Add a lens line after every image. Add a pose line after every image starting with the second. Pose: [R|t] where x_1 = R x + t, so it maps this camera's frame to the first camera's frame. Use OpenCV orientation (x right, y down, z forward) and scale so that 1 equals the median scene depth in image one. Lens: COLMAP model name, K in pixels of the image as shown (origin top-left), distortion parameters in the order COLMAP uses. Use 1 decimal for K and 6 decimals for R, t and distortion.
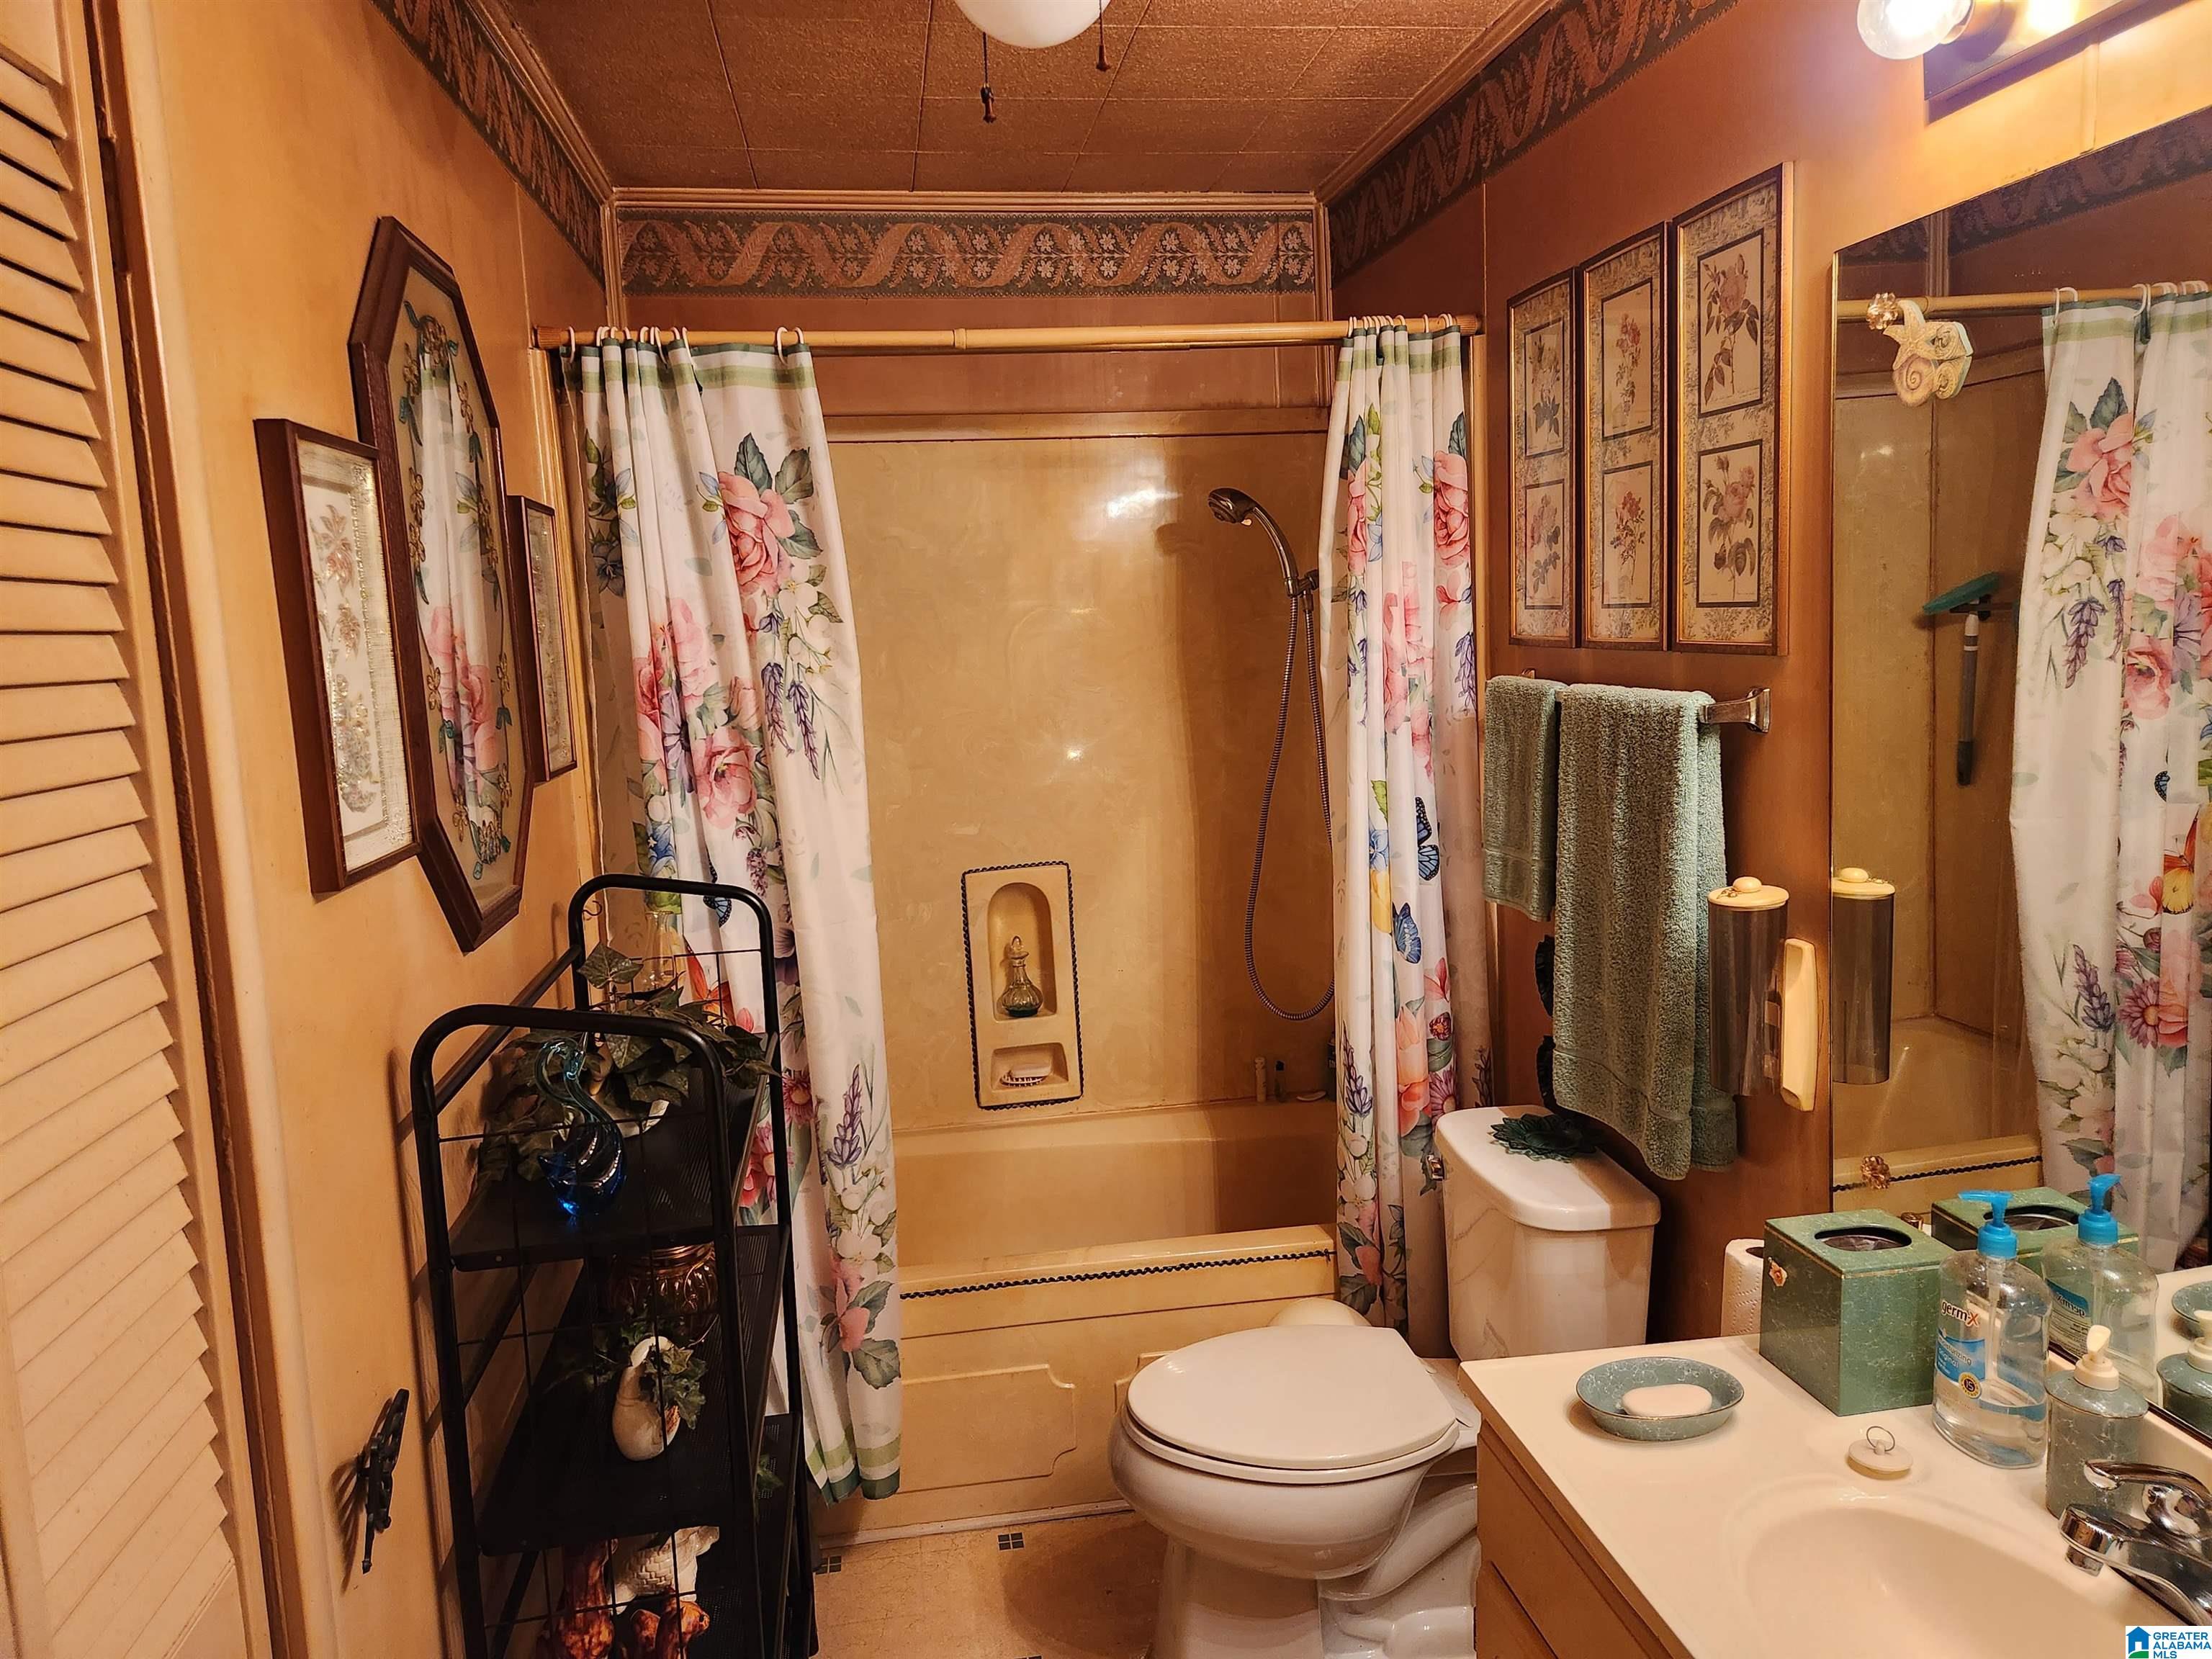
lens RADIAL K [[1478.3, 0, 1097.6], [0, 1478.3, 807.5], [0, 0, 1]] dist [0.073485, -0.062516]
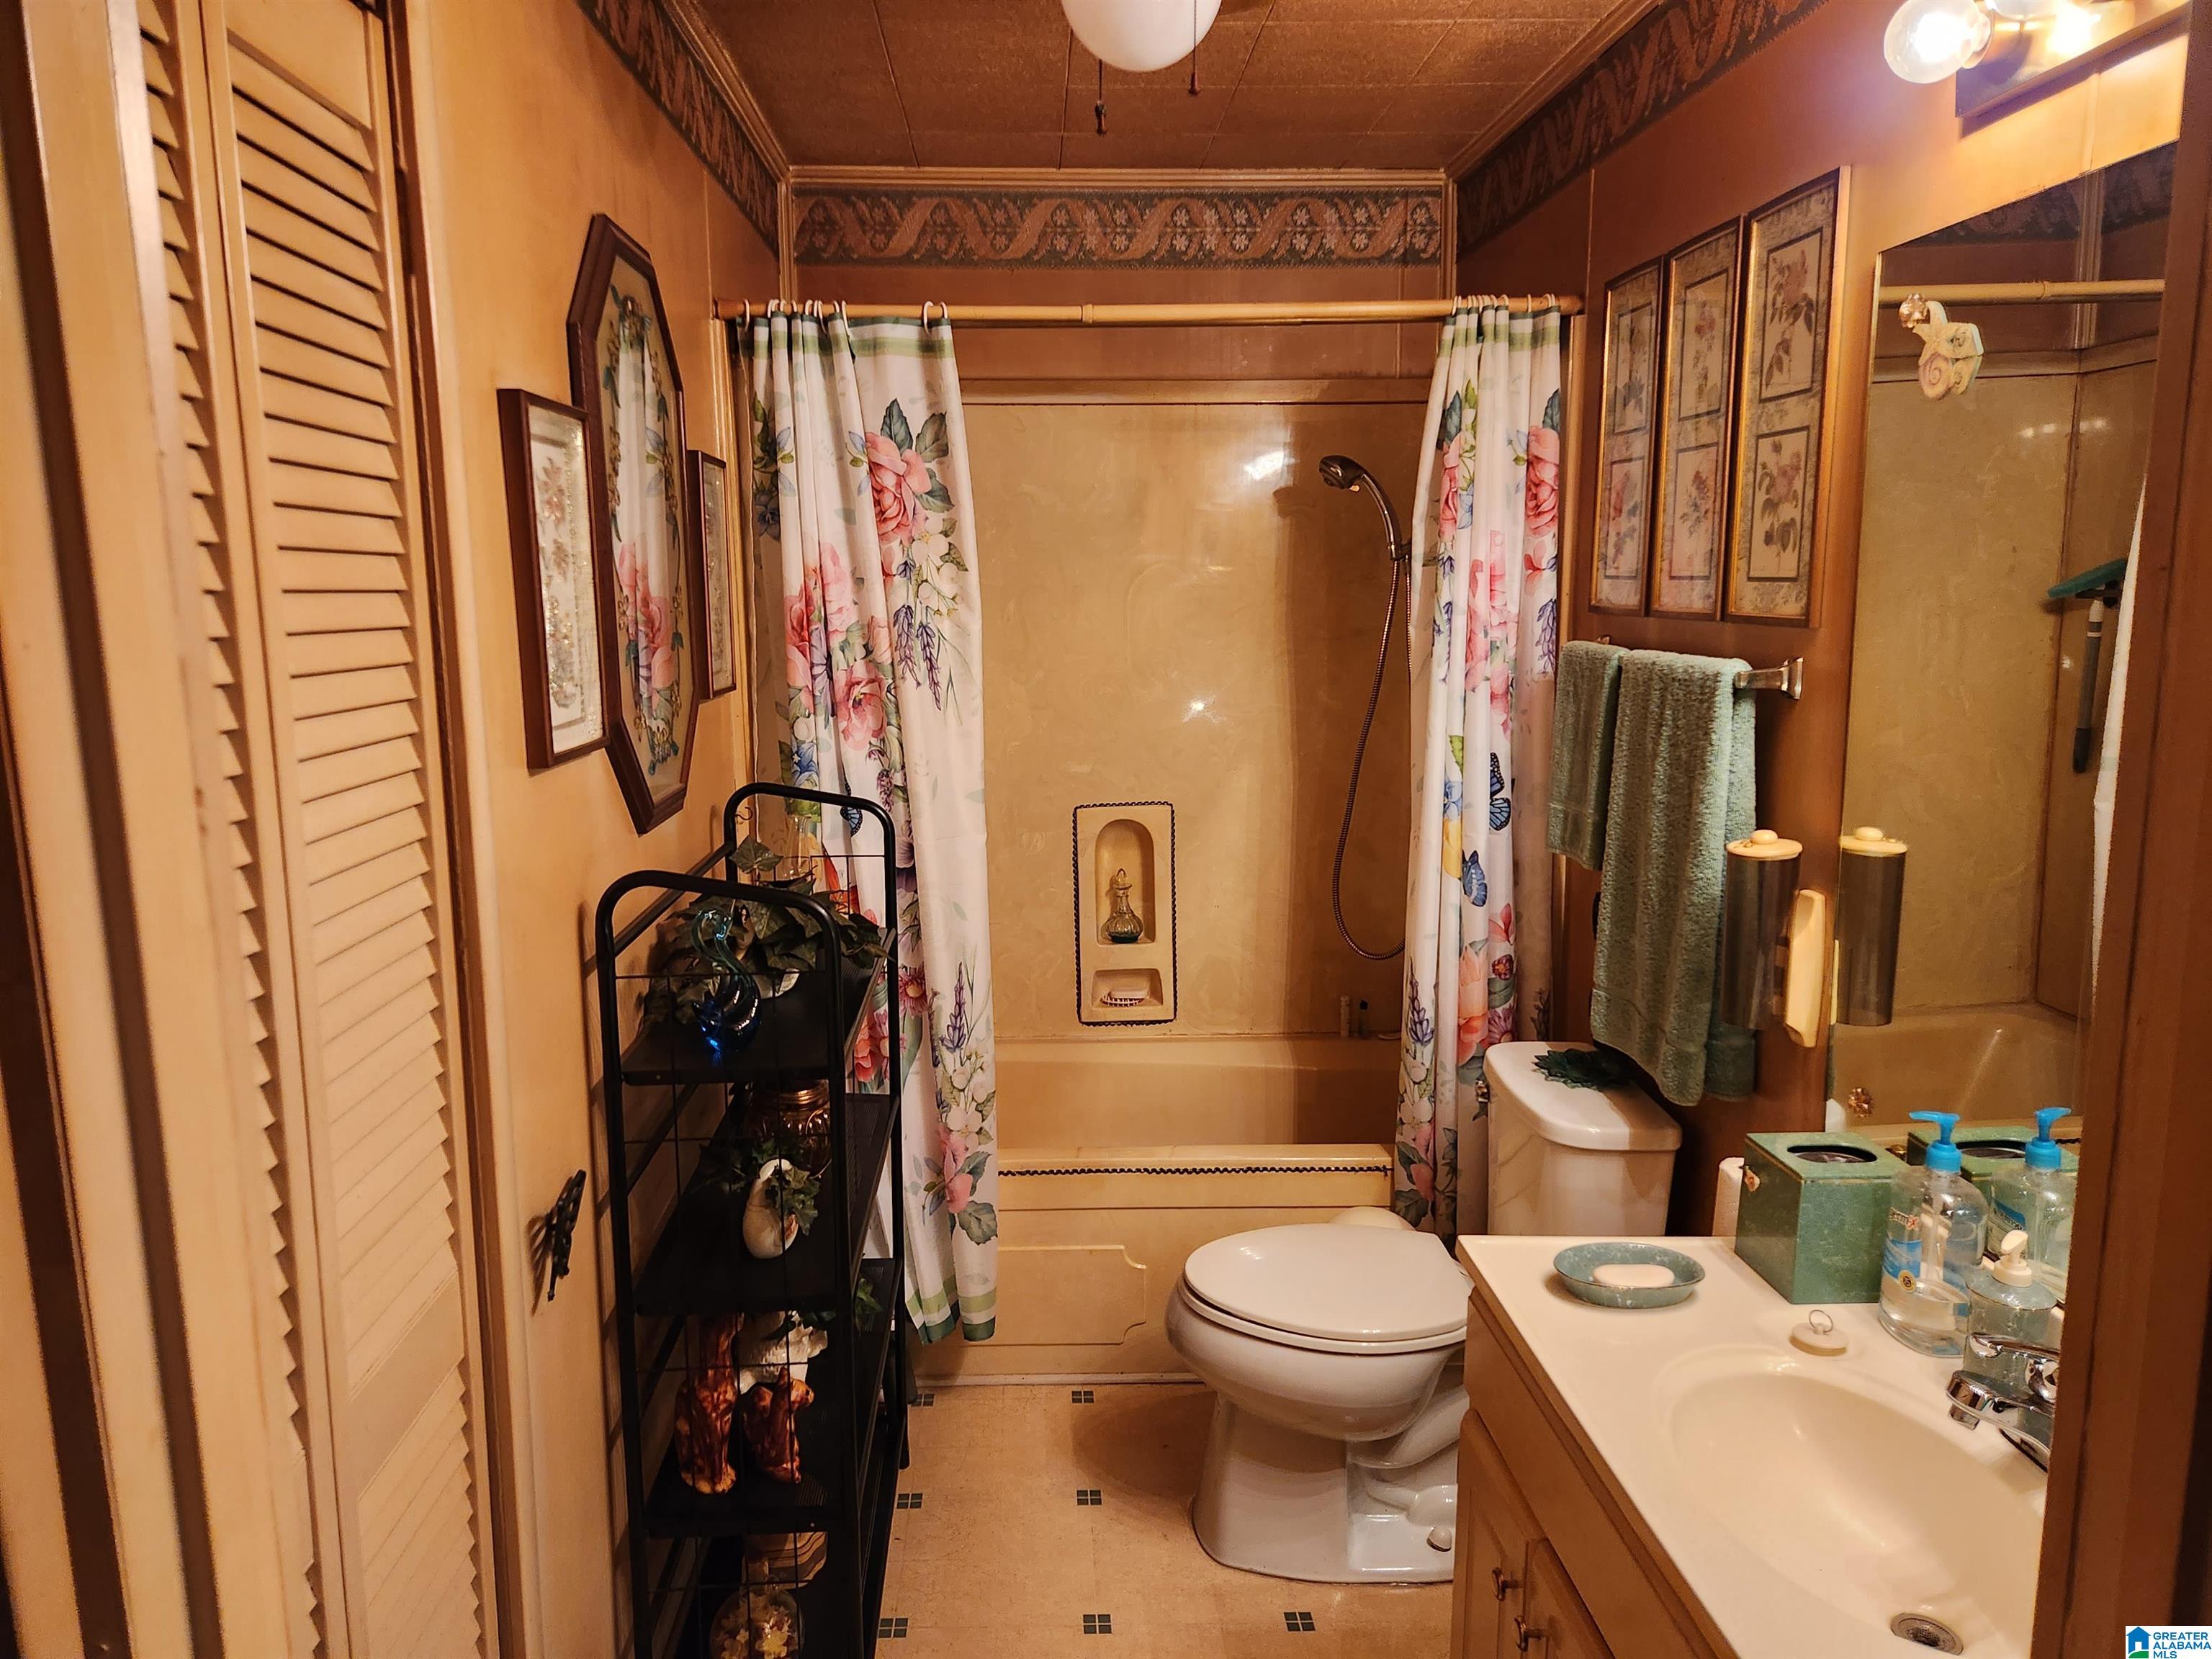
lens RADIAL K [[1468.6, 0, 1069.1], [0, 1468.6, 821.6], [0, 0, 1]] dist [0.082139, -0.067212]
pose [[0.992070, 0.053702, -0.113635, 0.038818], [-0.049304, 0.997935, 0.041165, 0.014733], [0.115611, -0.035236, 0.992669, -0.100021]]
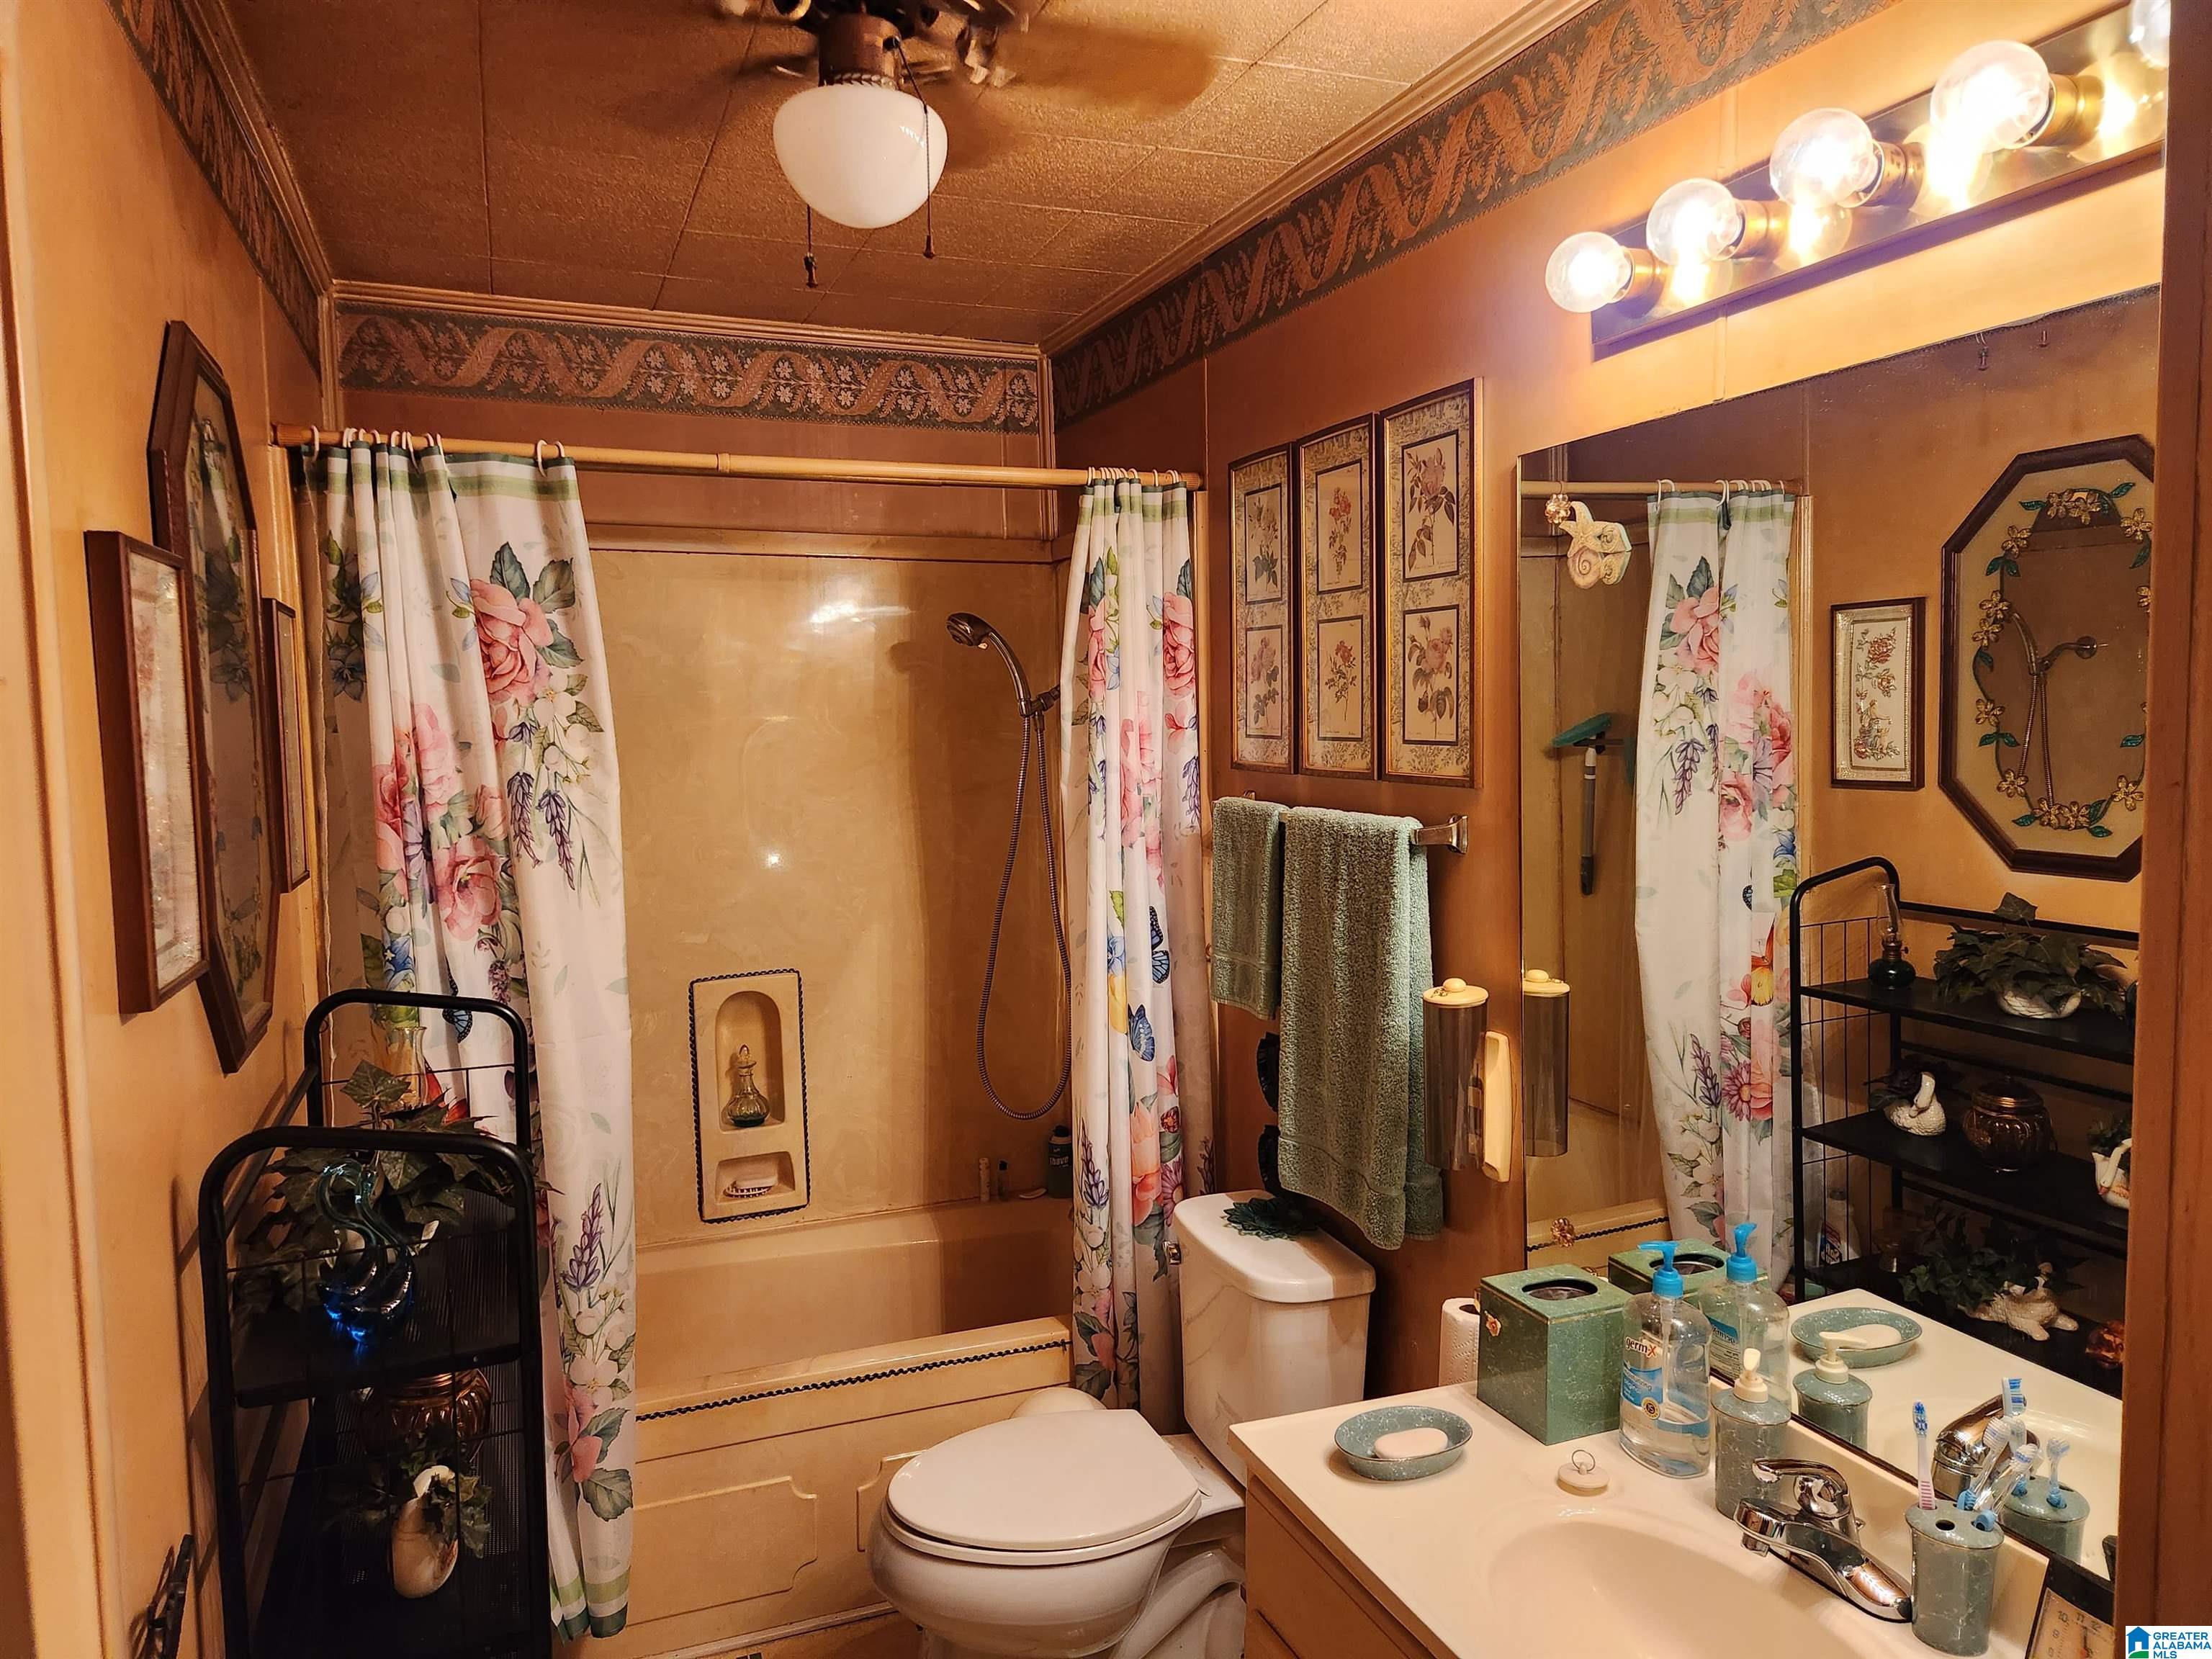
lens RADIAL K [[1475.5, 0, 1083.2], [0, 1475.5, 830.3], [0, 0, 1]] dist [0.078600, -0.065738]
pose [[0.976781, 0.010903, 0.213965, -0.067388], [0.000753, 0.998523, -0.054319, -0.004283], [-0.214241, 0.053219, 0.975330, -0.046529]]
